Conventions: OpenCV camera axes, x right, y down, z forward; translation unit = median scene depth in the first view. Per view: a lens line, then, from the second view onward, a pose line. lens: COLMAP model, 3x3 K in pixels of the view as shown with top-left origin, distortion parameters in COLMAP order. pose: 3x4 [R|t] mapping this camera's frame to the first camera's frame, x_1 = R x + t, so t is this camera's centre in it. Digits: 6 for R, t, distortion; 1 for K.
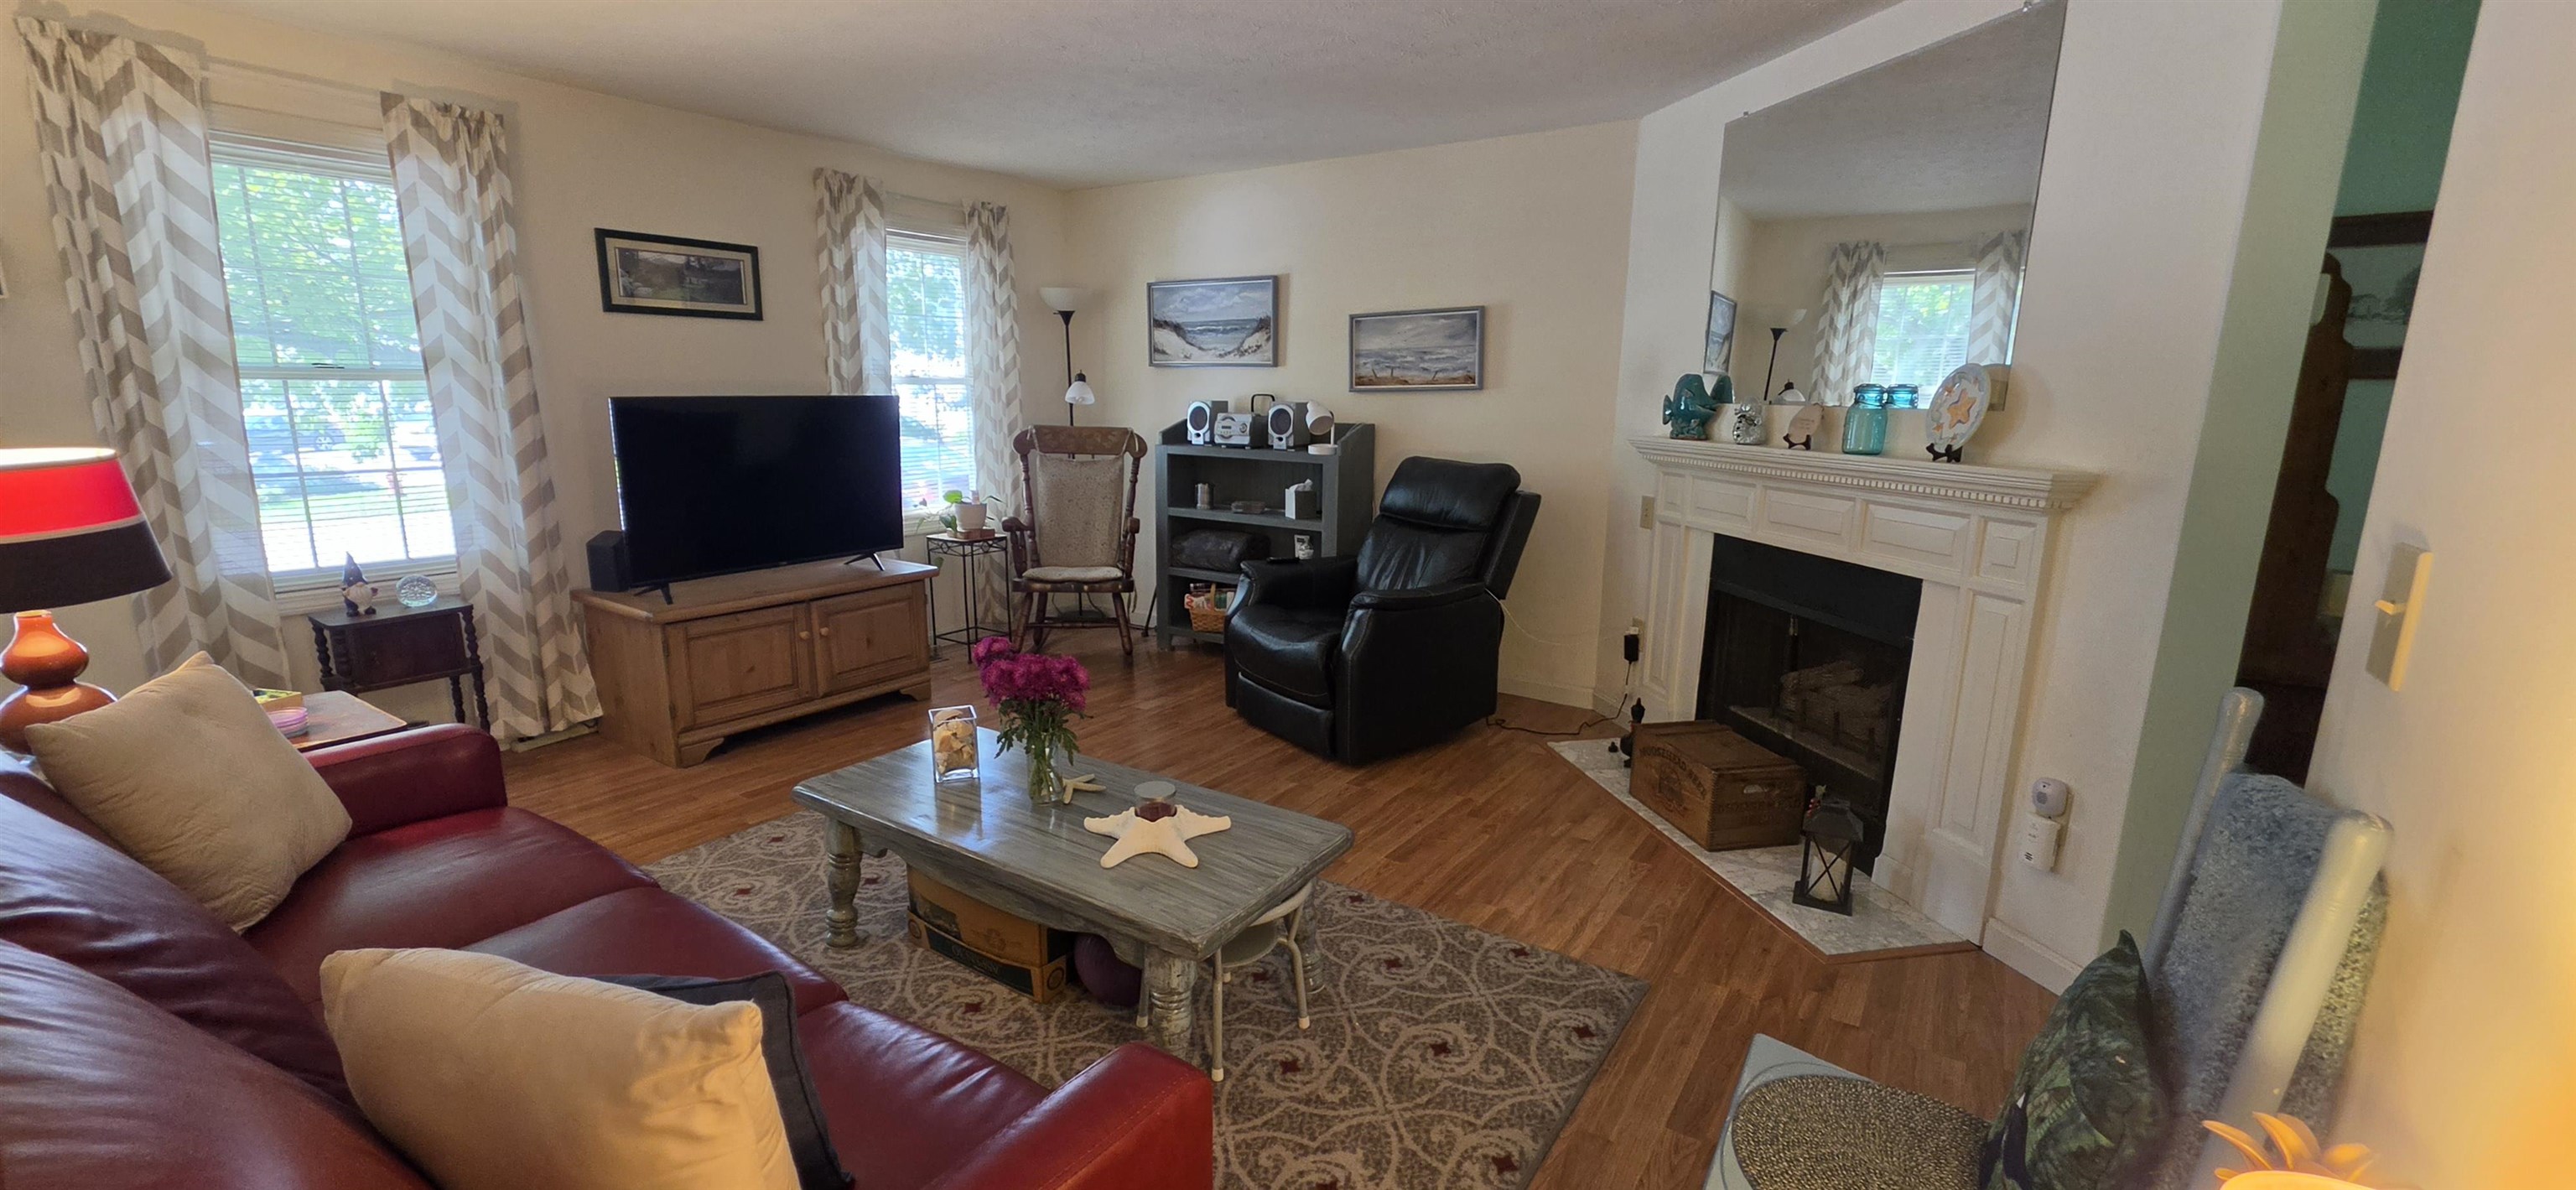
lens RADIAL K [[1037.6, 0, 1272.8], [0, 1037.6, 609.8], [0, 0, 1]] dist [-0.001436, -0.000540]
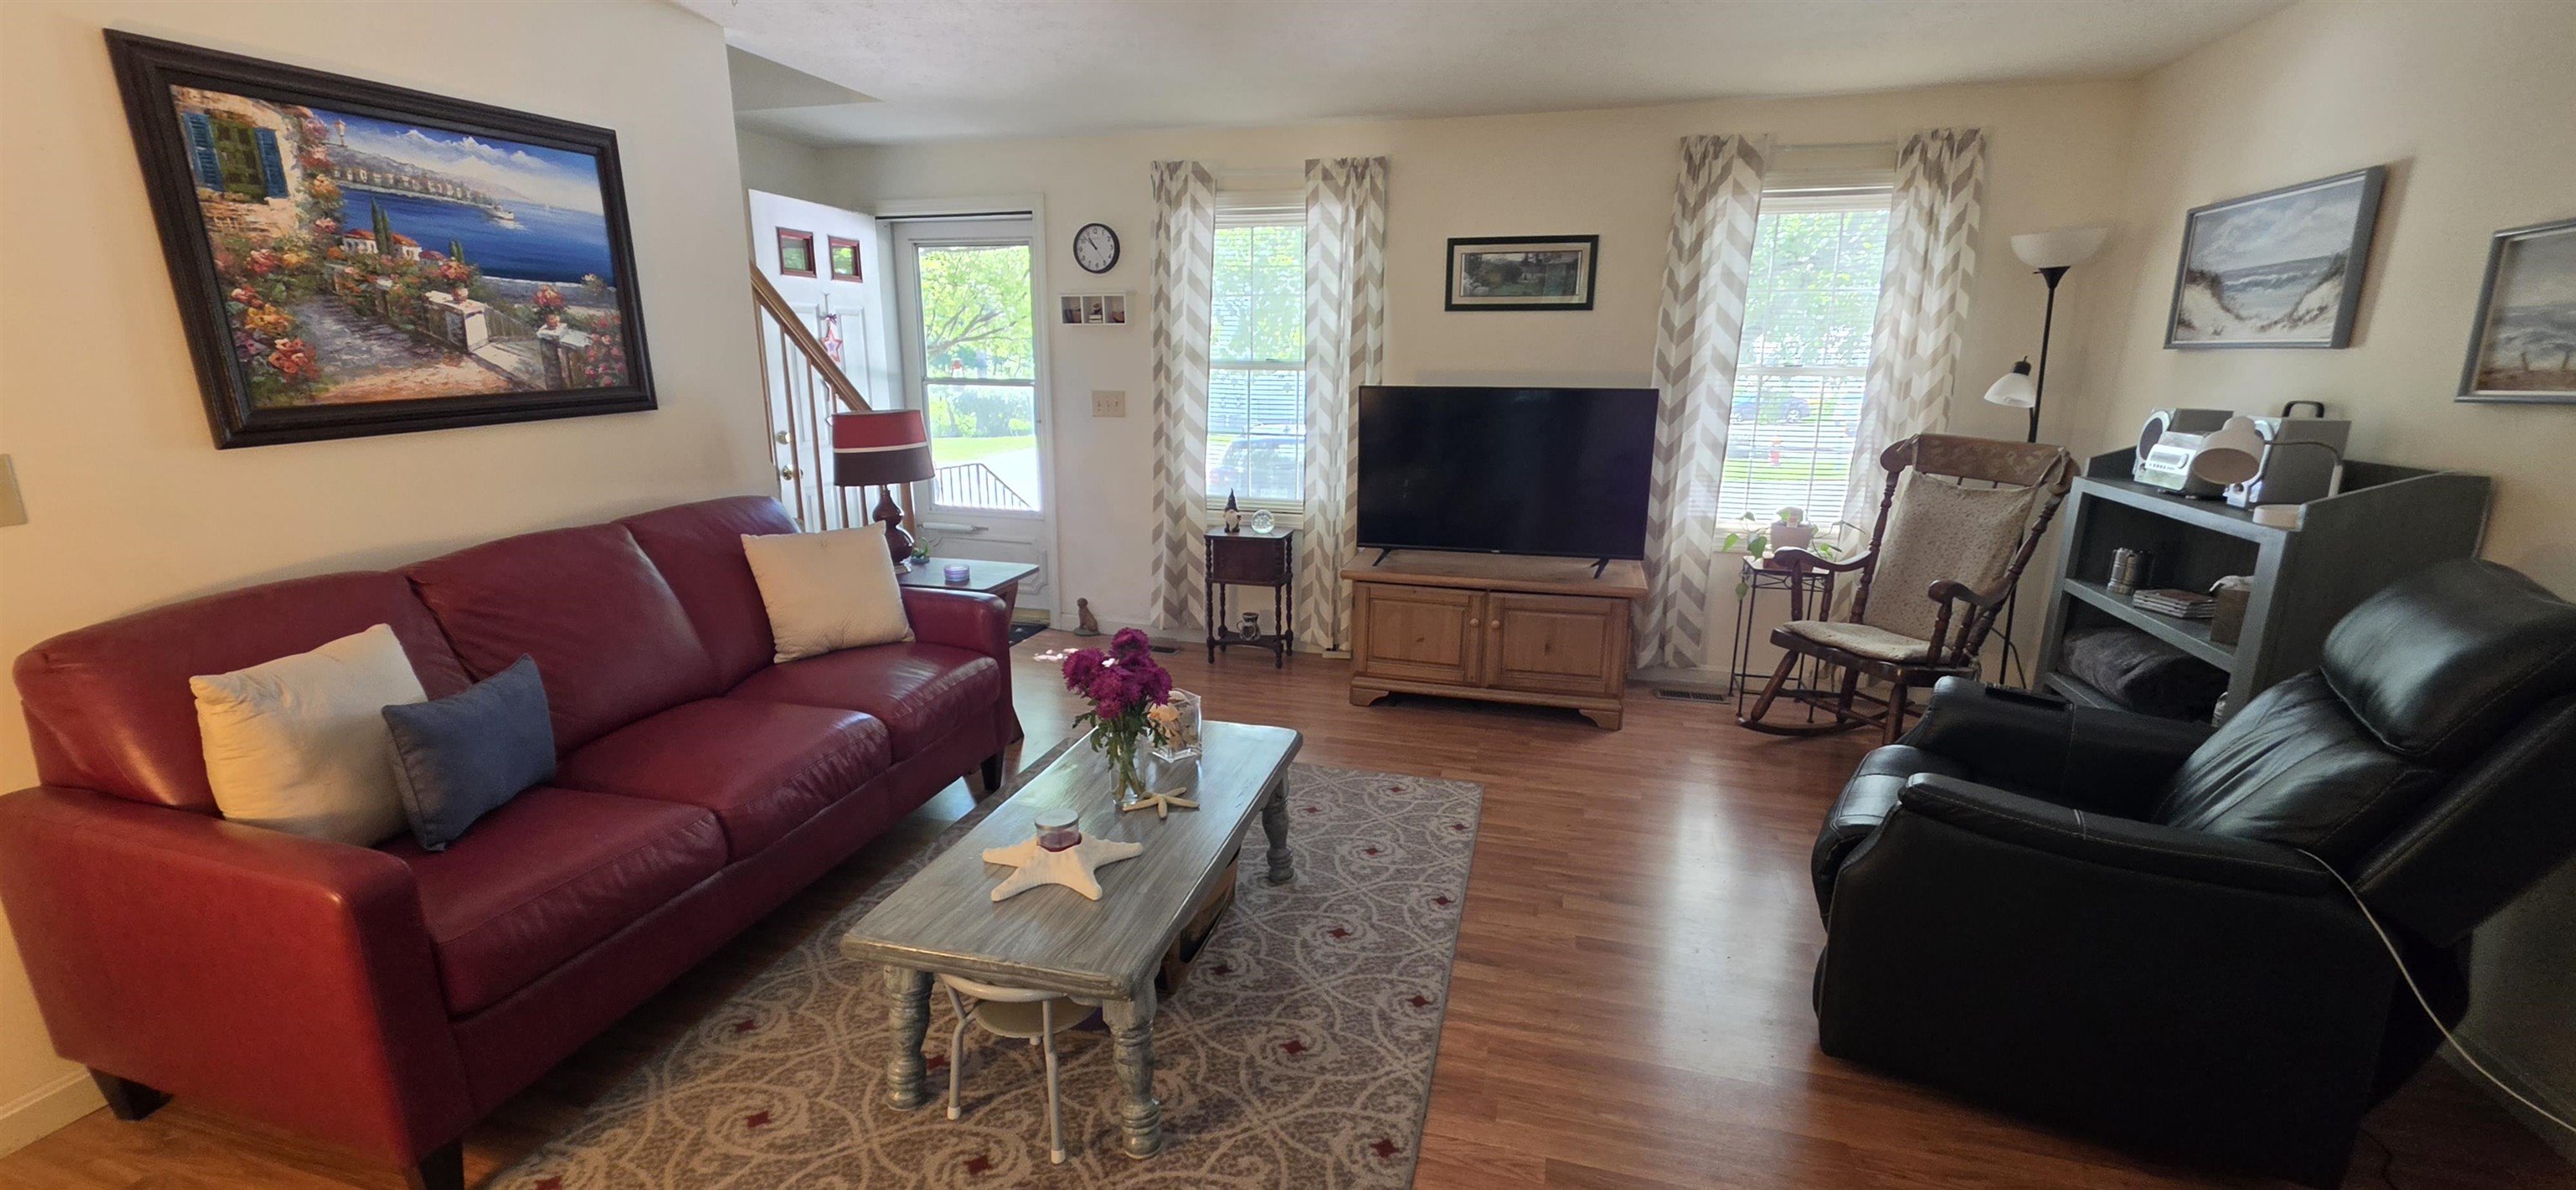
lens RADIAL K [[1037.6, 0, 1272.8], [0, 1037.6, 609.8], [0, 0, 1]] dist [-0.001436, -0.000540]
pose [[0.318728, 0.217826, -0.922477, 0.369594], [-0.202891, 0.966356, 0.158086, -0.094332], [0.925877, 0.136776, 0.352199, 0.395726]]
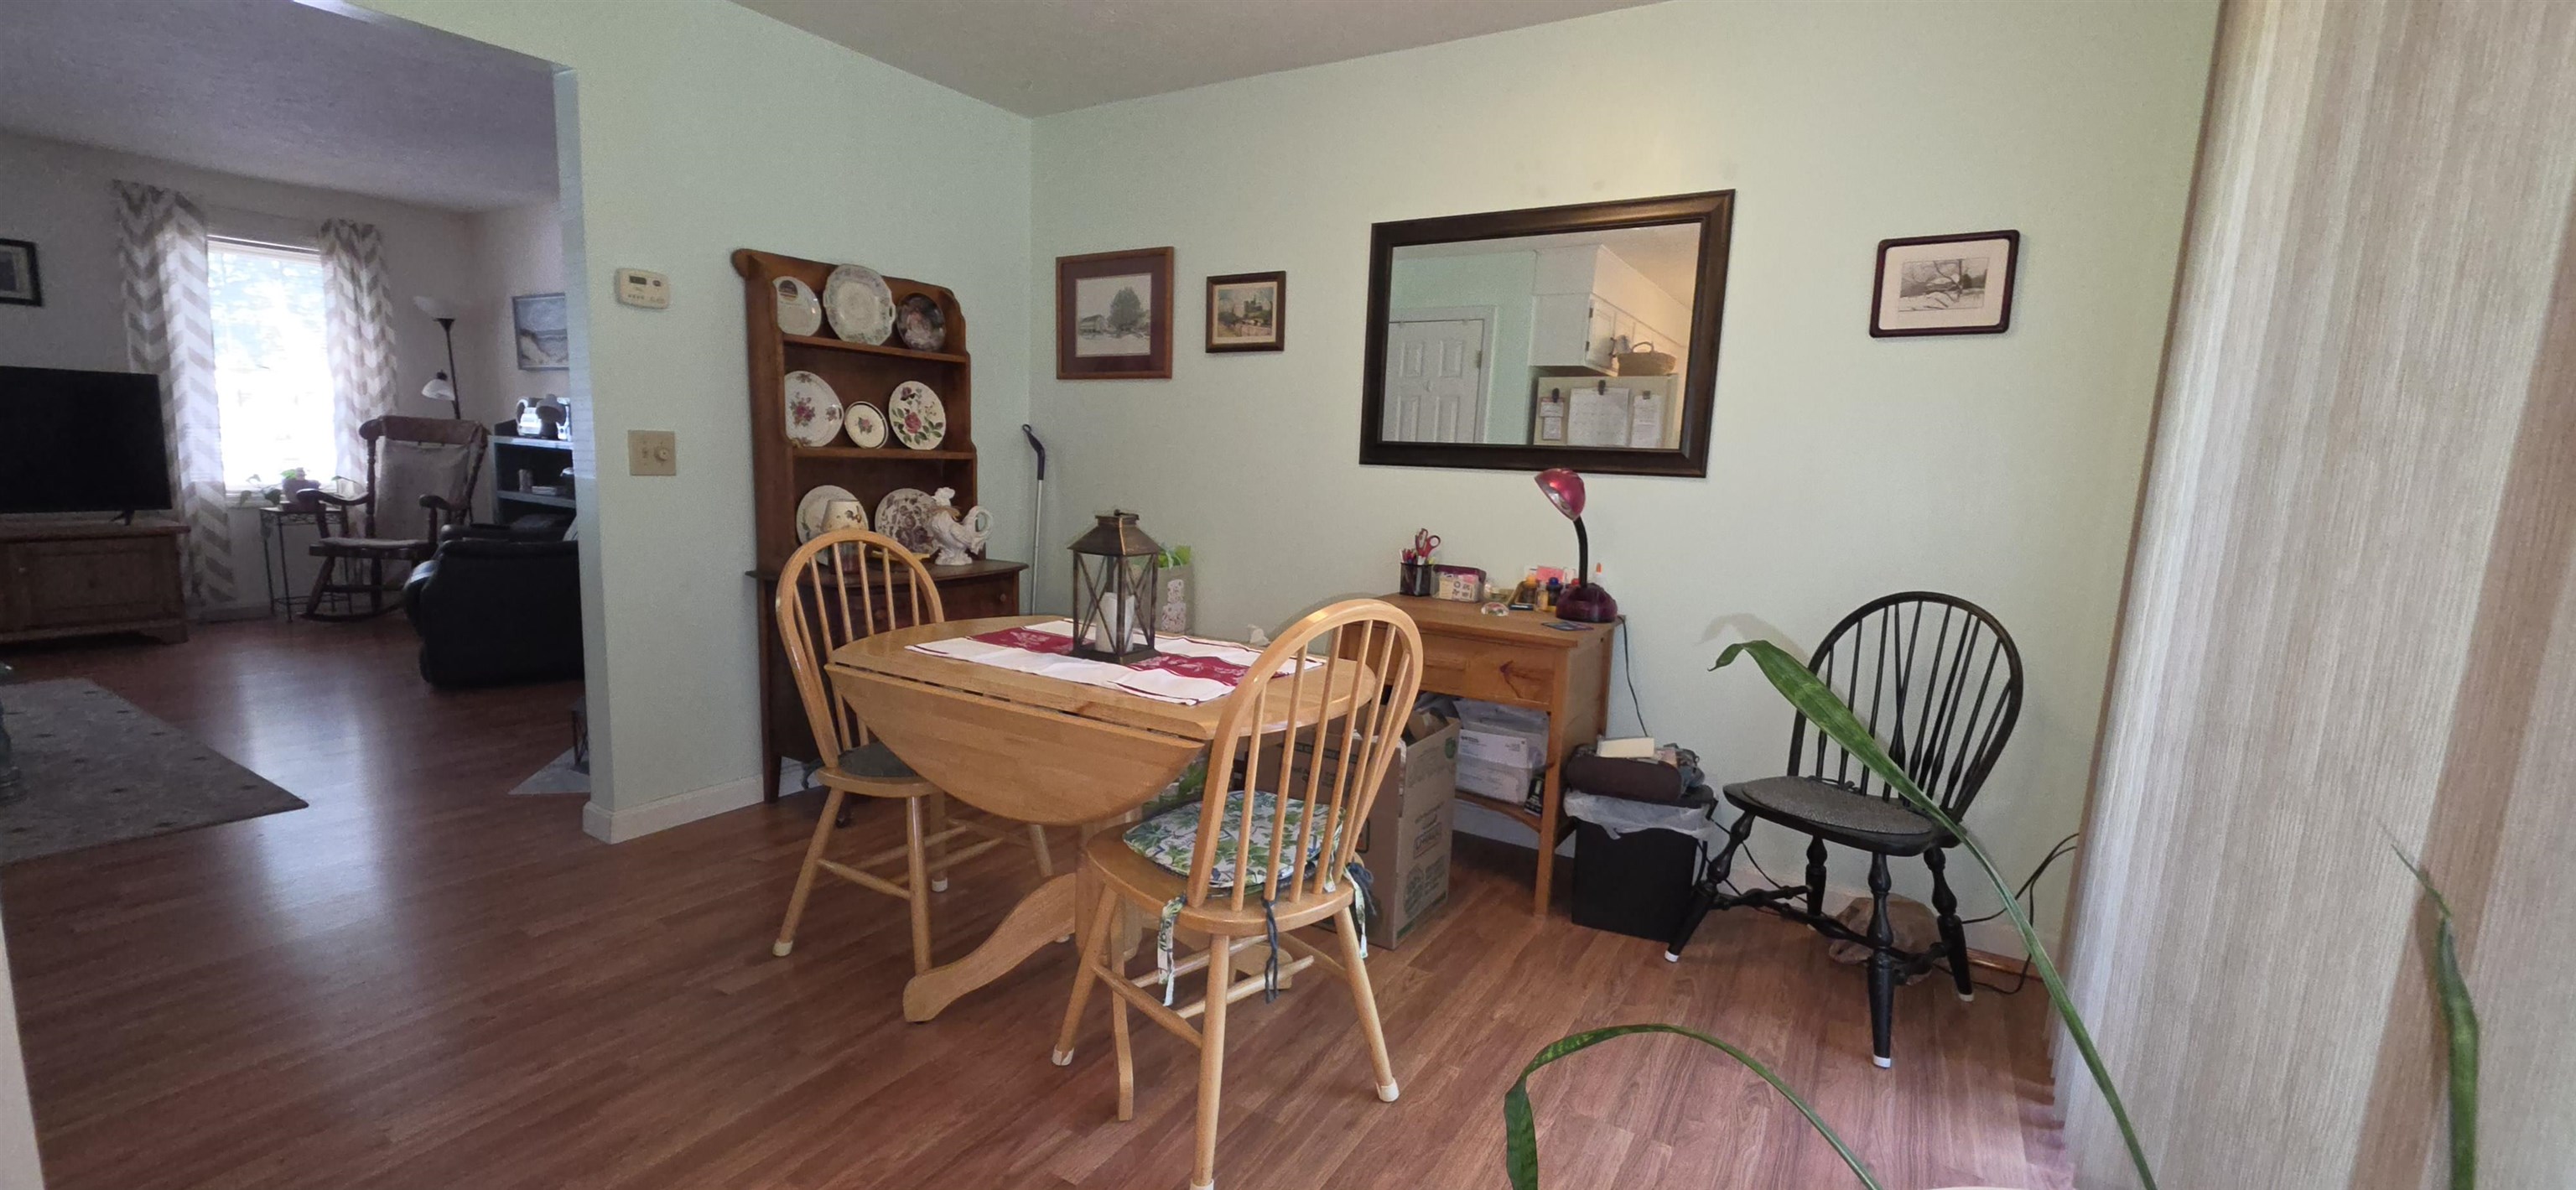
lens RADIAL K [[1037.6, 0, 1272.8], [0, 1037.6, 609.8], [0, 0, 1]] dist [-0.001436, -0.000540]
pose [[0.998401, 0.024422, 0.050975, 0.782924], [-0.021432, 0.998064, -0.058394, 0.088984], [-0.052303, 0.057208, 0.996991, -0.181174]]
